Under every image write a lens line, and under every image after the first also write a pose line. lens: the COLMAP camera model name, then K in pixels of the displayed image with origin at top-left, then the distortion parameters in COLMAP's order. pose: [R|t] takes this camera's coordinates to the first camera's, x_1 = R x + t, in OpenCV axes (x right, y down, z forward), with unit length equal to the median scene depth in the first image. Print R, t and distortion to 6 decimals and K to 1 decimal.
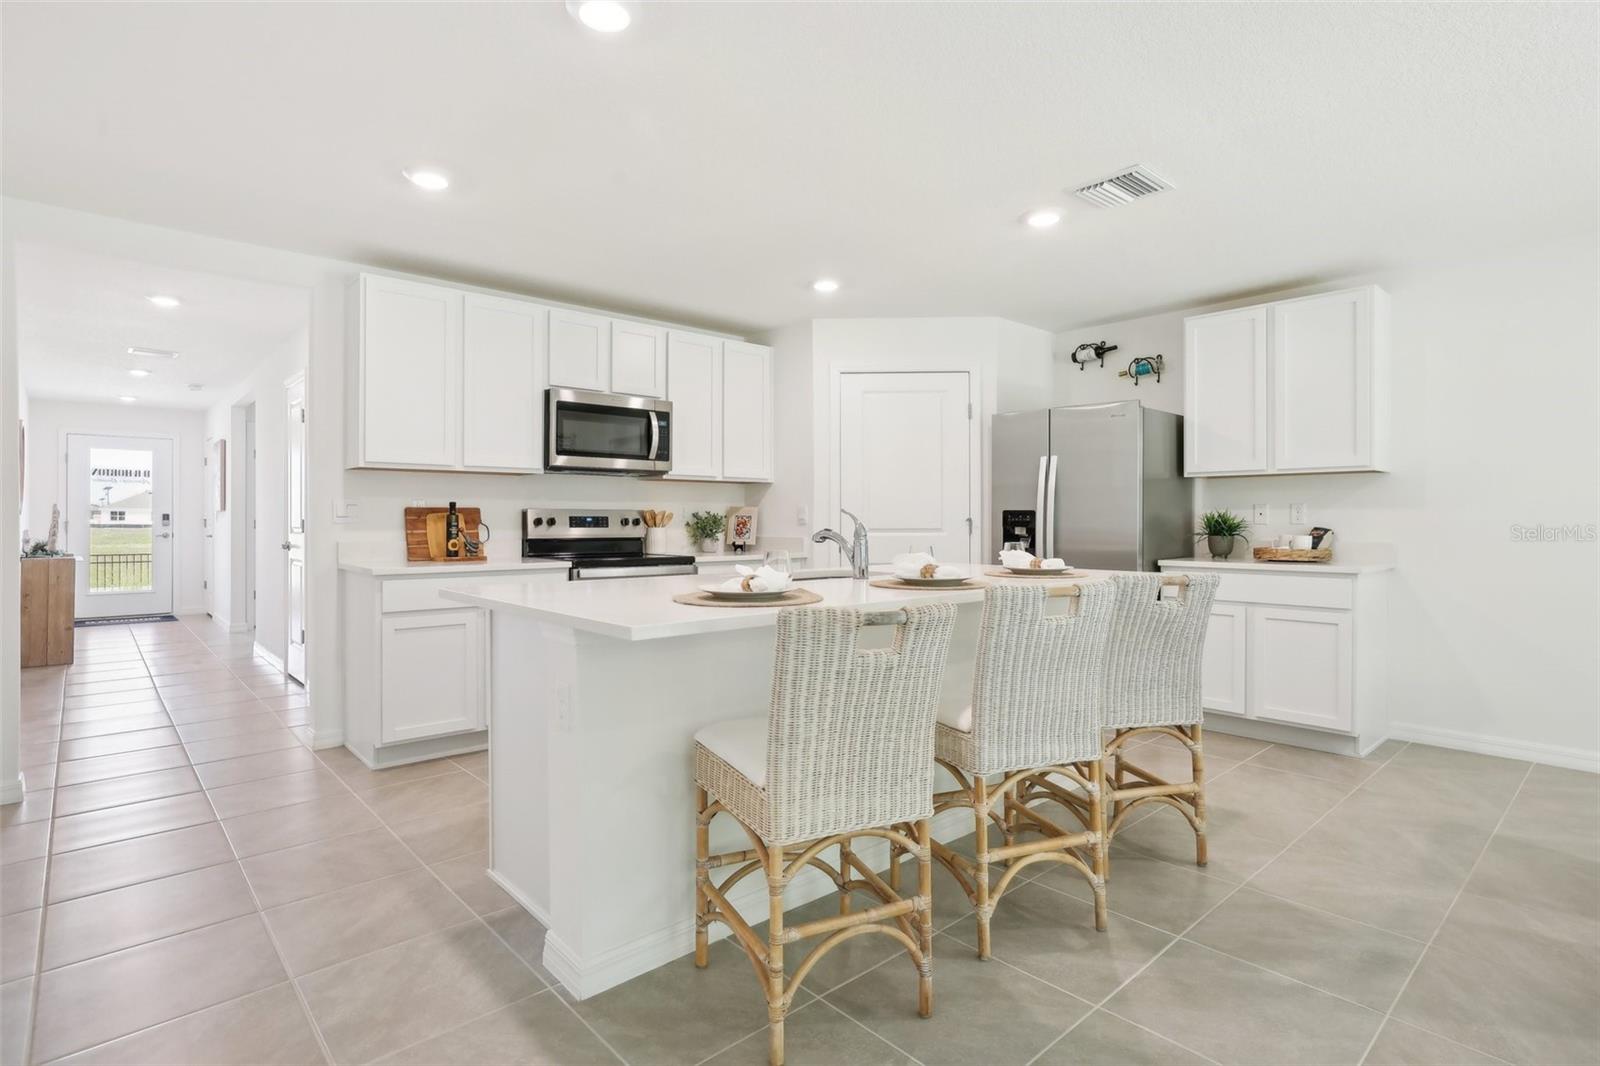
lens RADIAL K [[792.6, 0, 772.8], [0, 792.6, 522.7], [0, 0, 1]] dist [-0.003406, -0.000441]
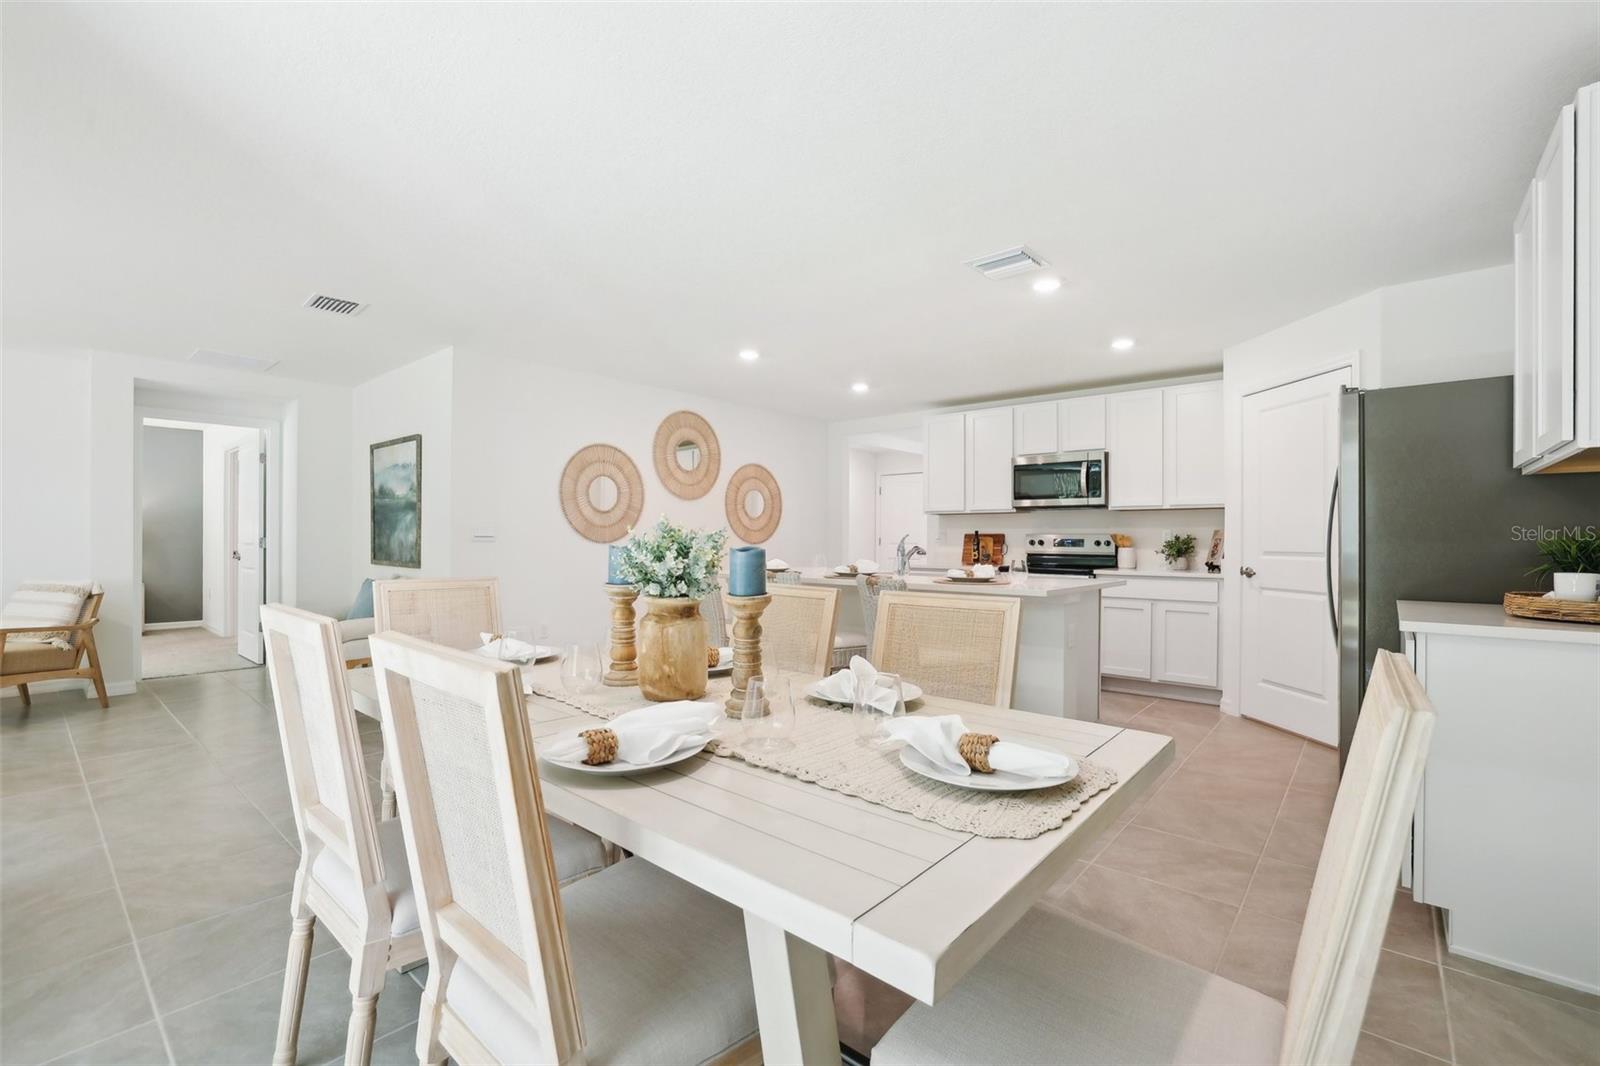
lens RADIAL K [[688.8, 0, 790.9], [0, 688.8, 519.9], [0, 0, 1]] dist [-0.048607, 0.019012]
pose [[0.158166, -0.026412, -0.987059, 0.906734], [-0.008167, 0.999573, -0.028055, -0.003704], [0.987379, 0.012499, 0.157882, 0.320027]]
